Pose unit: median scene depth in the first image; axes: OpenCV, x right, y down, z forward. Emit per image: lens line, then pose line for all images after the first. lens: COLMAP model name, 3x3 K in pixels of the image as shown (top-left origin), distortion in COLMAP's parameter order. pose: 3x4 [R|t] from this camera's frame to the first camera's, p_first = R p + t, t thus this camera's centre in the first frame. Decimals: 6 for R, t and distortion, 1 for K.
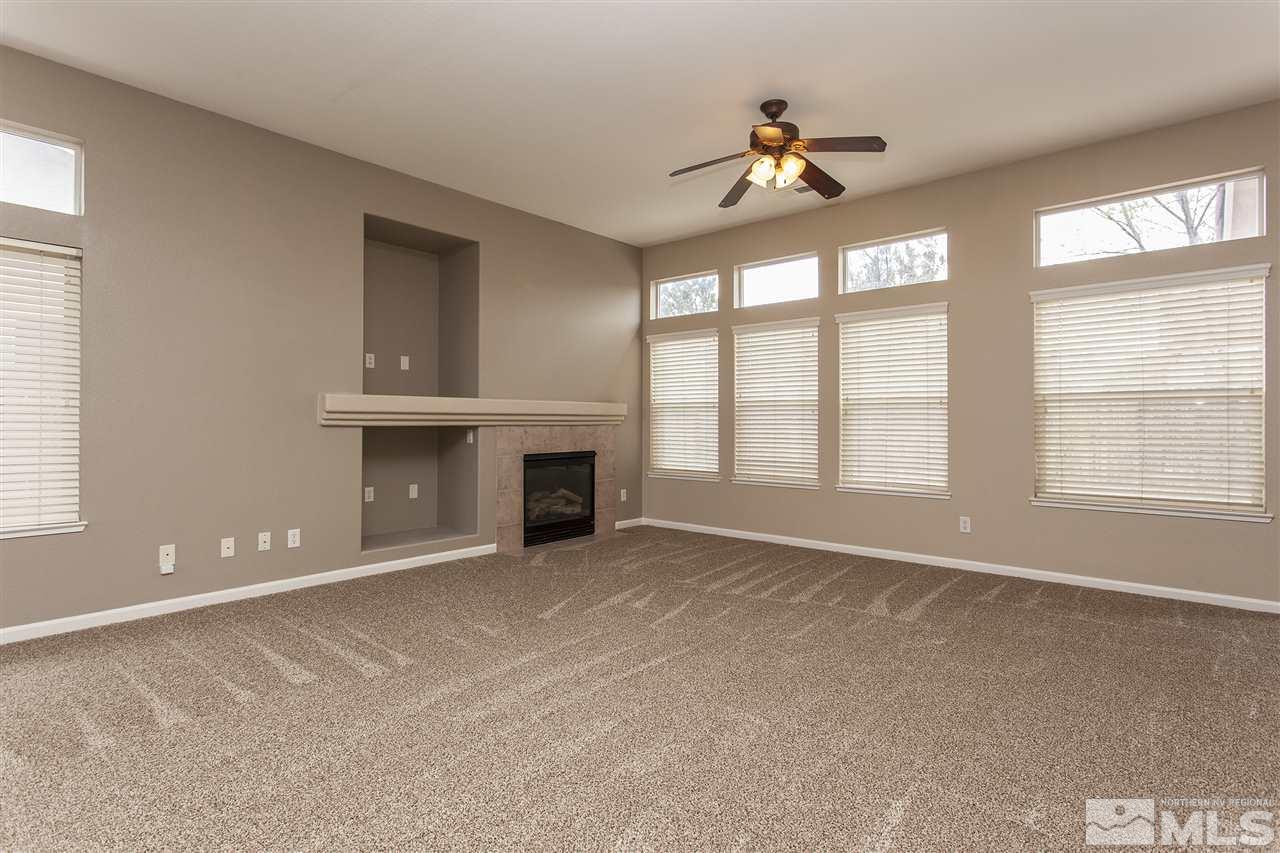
lens RADIAL K [[640.8, 0, 635.9], [0, 640.8, 428.5], [0, 0, 1]] dist [0.001145, 0.001712]
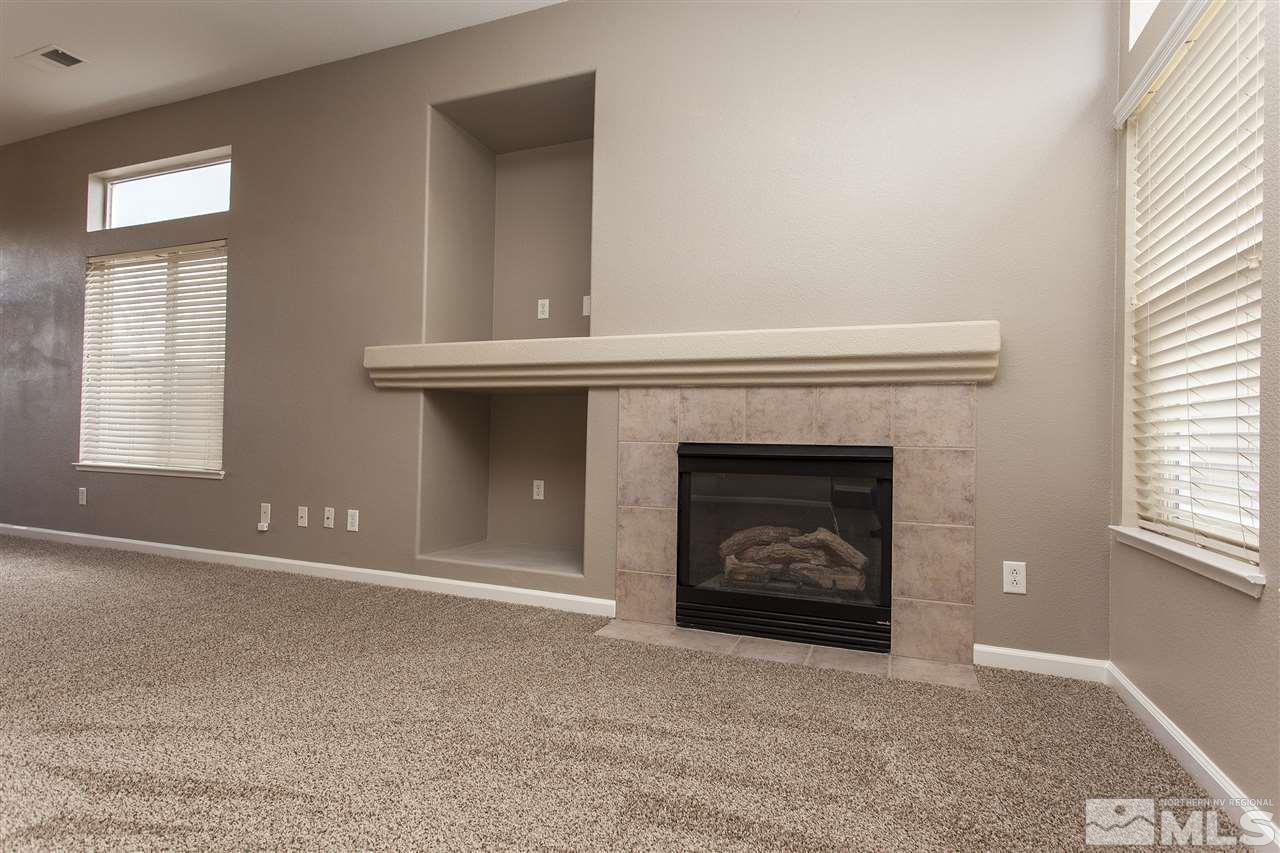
lens RADIAL K [[640.8, 0, 635.9], [0, 640.8, 428.5], [0, 0, 1]] dist [0.001145, 0.001712]
pose [[0.323374, 0.005074, -0.946258, 0.298693], [-0.023743, 0.999714, -0.002753, 0.031763], [0.945973, 0.023357, 0.323402, 0.812152]]
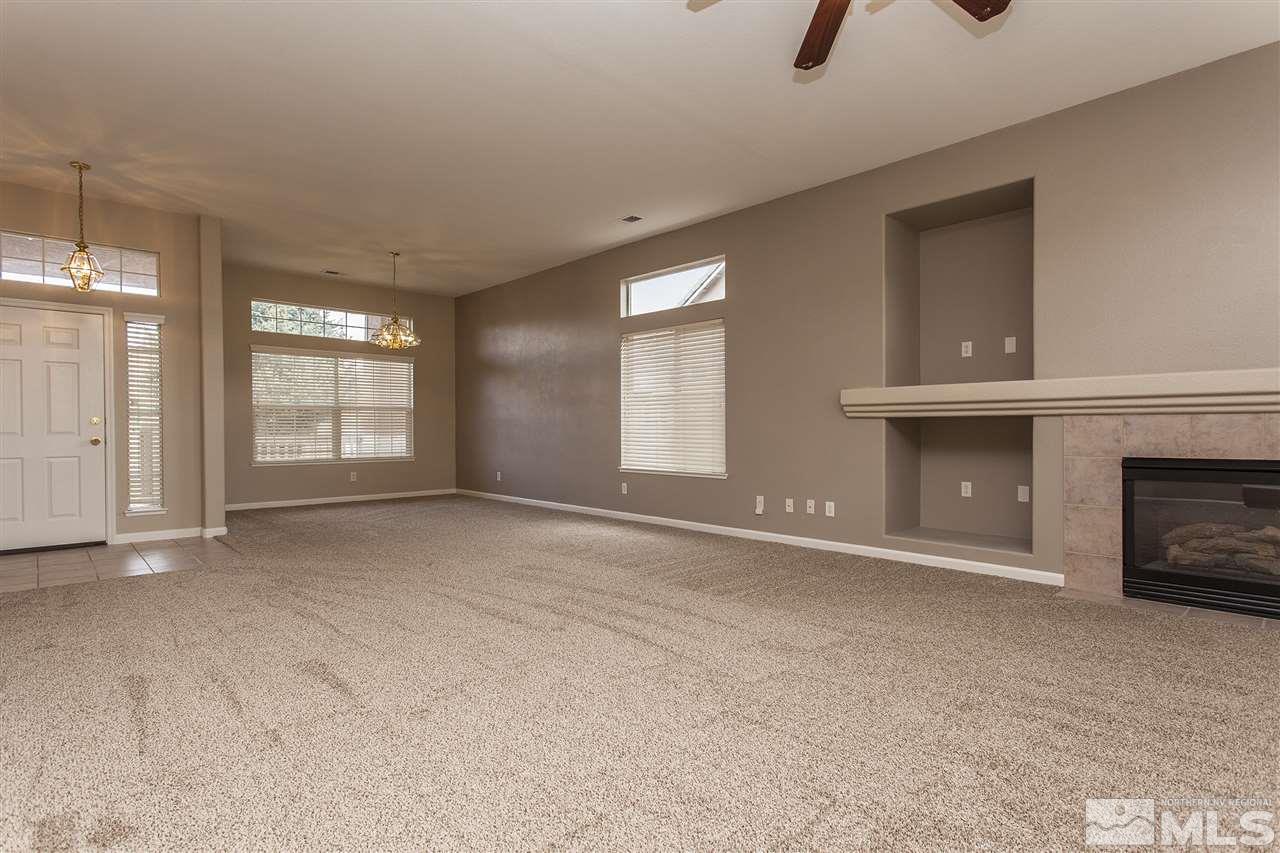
lens RADIAL K [[640.8, 0, 635.9], [0, 640.8, 428.5], [0, 0, 1]] dist [0.001145, 0.001712]
pose [[-0.107008, 0.014040, -0.994159, 0.549388], [0.008323, 0.999878, 0.013225, -0.002357], [0.994223, -0.006859, -0.107112, 0.574445]]
